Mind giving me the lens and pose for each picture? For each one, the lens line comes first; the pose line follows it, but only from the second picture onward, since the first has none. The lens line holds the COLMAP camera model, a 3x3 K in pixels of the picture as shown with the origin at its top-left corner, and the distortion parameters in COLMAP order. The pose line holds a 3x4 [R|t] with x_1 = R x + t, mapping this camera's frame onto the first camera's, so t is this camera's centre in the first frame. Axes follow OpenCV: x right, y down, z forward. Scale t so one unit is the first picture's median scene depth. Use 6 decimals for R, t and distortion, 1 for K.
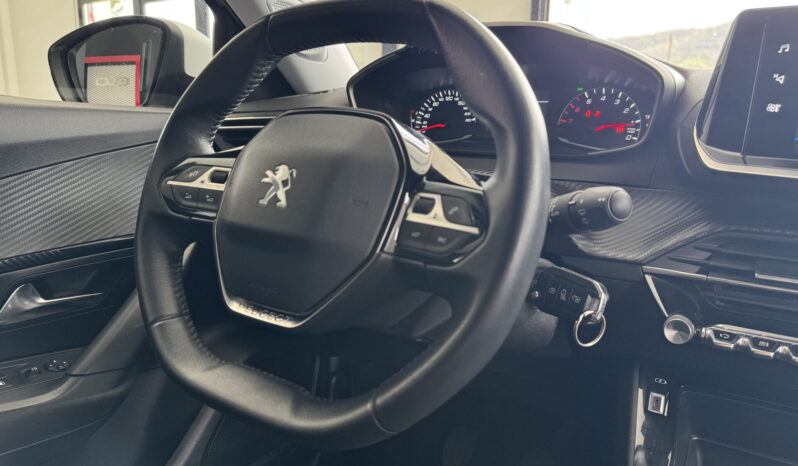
lens RADIAL K [[572.5, 0, 379.5], [0, 572.5, 236.9], [0, 0, 1]] dist [-0.027927, -0.006837]
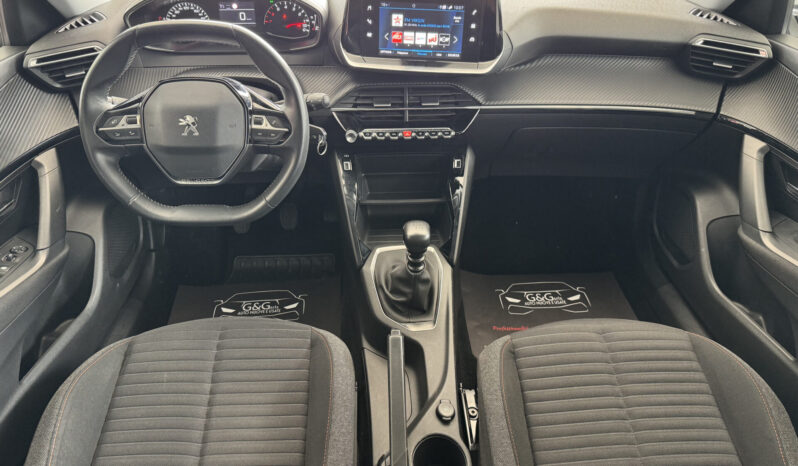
lens RADIAL K [[567.9, 0, 392.6], [0, 567.9, 240.1], [0, 0, 1]] dist [0.090385, -0.114155]
pose [[0.800849, -0.358215, 0.479919, -0.649383], [0.142779, 0.892479, 0.427896, -0.446717], [-0.581597, -0.274158, 0.765887, -1.076190]]
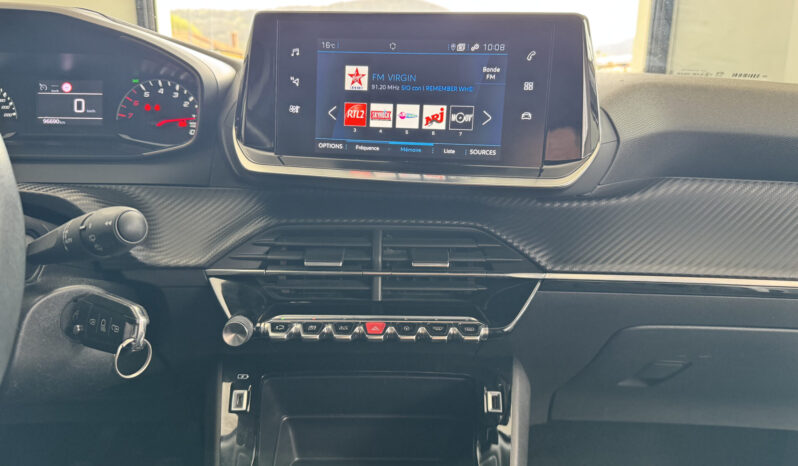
lens RADIAL K [[567.9, 0, 392.6], [0, 567.9, 240.1], [0, 0, 1]] dist [0.090385, -0.114155]
pose [[0.816974, -0.149701, 0.556905, 0.195024], [0.121510, 0.988724, 0.087525, -0.051453], [-0.563728, -0.003837, 0.825952, -0.006264]]
